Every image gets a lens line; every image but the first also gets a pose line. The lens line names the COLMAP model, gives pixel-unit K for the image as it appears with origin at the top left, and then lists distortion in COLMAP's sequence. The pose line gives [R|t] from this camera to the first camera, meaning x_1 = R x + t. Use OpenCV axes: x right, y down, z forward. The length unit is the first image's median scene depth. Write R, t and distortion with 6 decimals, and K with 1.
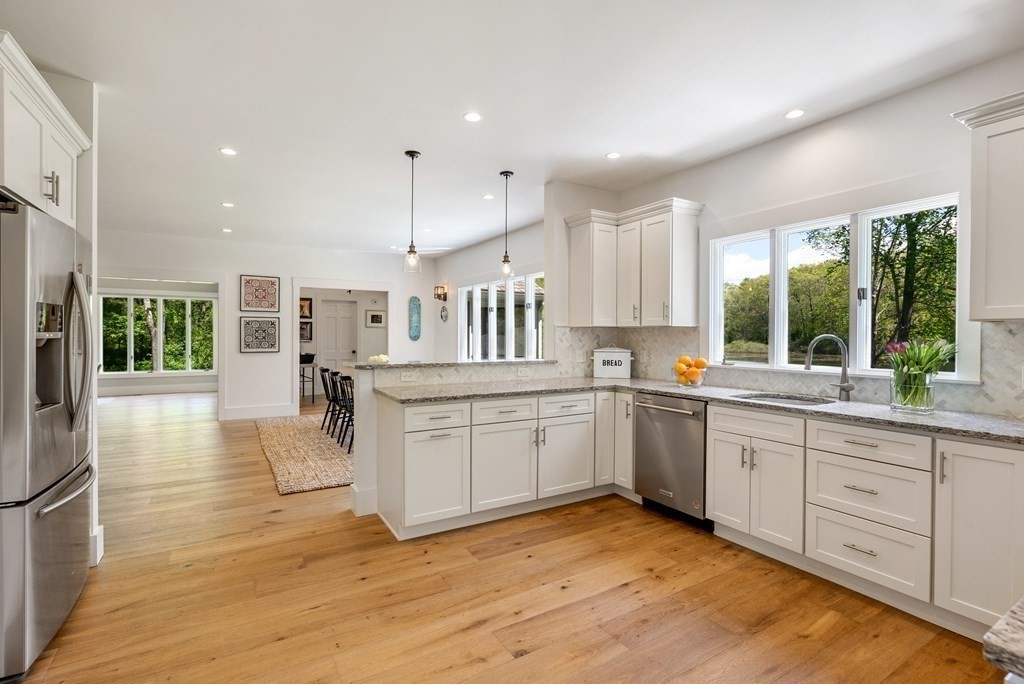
lens RADIAL K [[475.2, 0, 504.7], [0, 475.2, 335.0], [0, 0, 1]] dist [0.000360, 0.000978]
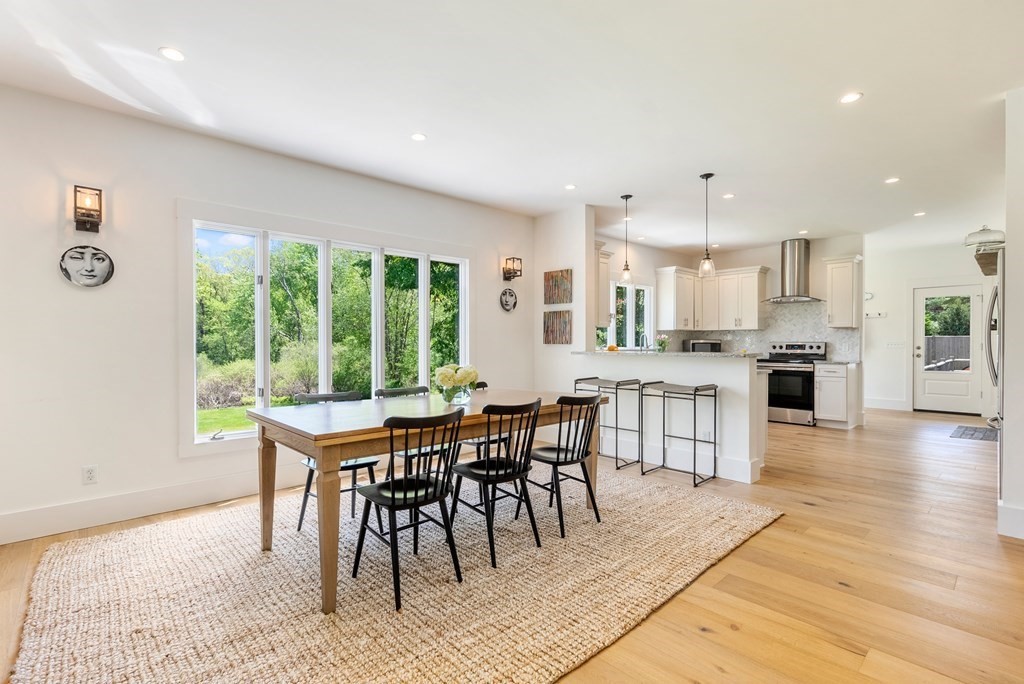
lens RADIAL K [[473.3, 0, 506.8], [0, 473.3, 348.1], [0, 0, 1]] dist [-0.002615, 0.000291]
pose [[-0.206027, -0.014100, 0.978445, -1.417864], [0.001768, 0.999889, 0.014782, 0.033927], [-0.978545, 0.004776, -0.205980, 1.969126]]
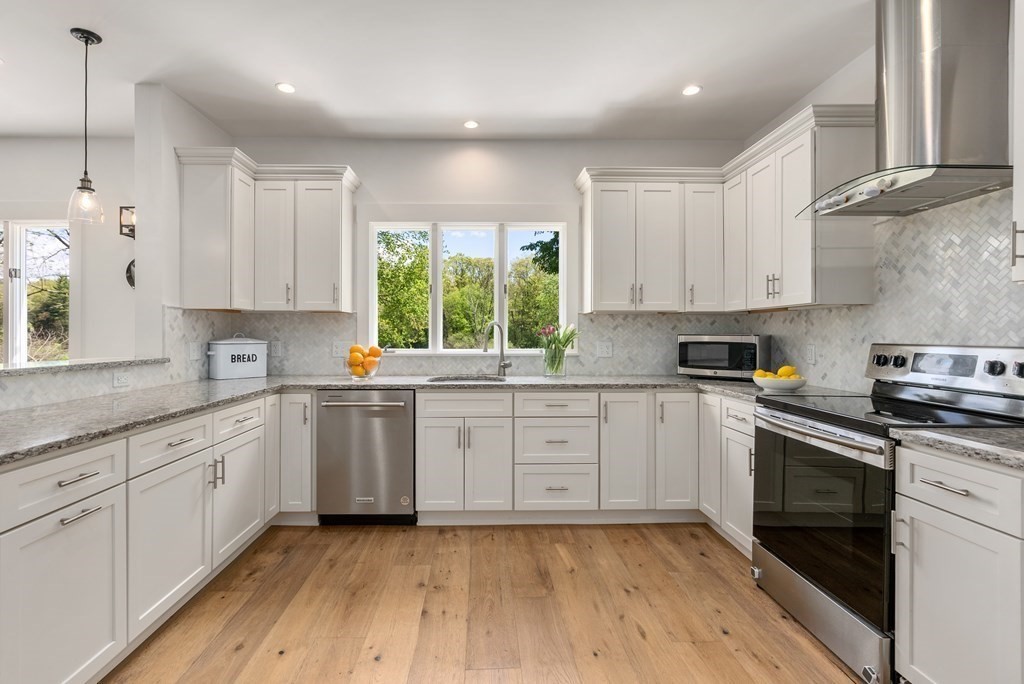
lens RADIAL K [[483.5, 0, 488.3], [0, 483.5, 332.0], [0, 0, 1]] dist [-0.002830, -0.000158]
pose [[0.494089, 0.000683, 0.869411, -0.334907], [0.000487, 0.999999, -0.001063, 0.023825], [-0.869411, 0.000949, 0.494088, 0.372070]]
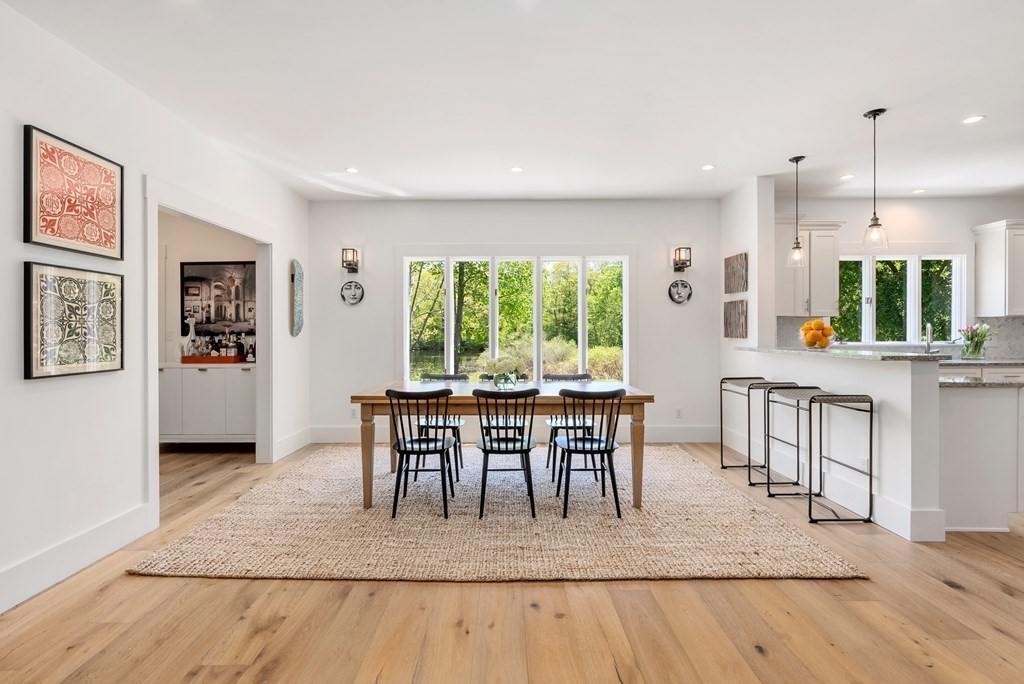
lens RADIAL K [[475.2, 0, 504.7], [0, 475.2, 335.0], [0, 0, 1]] dist [0.000360, 0.000978]
pose [[0.511251, -0.010714, 0.859365, -1.473404], [0.005700, 0.999943, 0.009076, 0.017536], [-0.859412, 0.000258, 0.511283, 1.297023]]
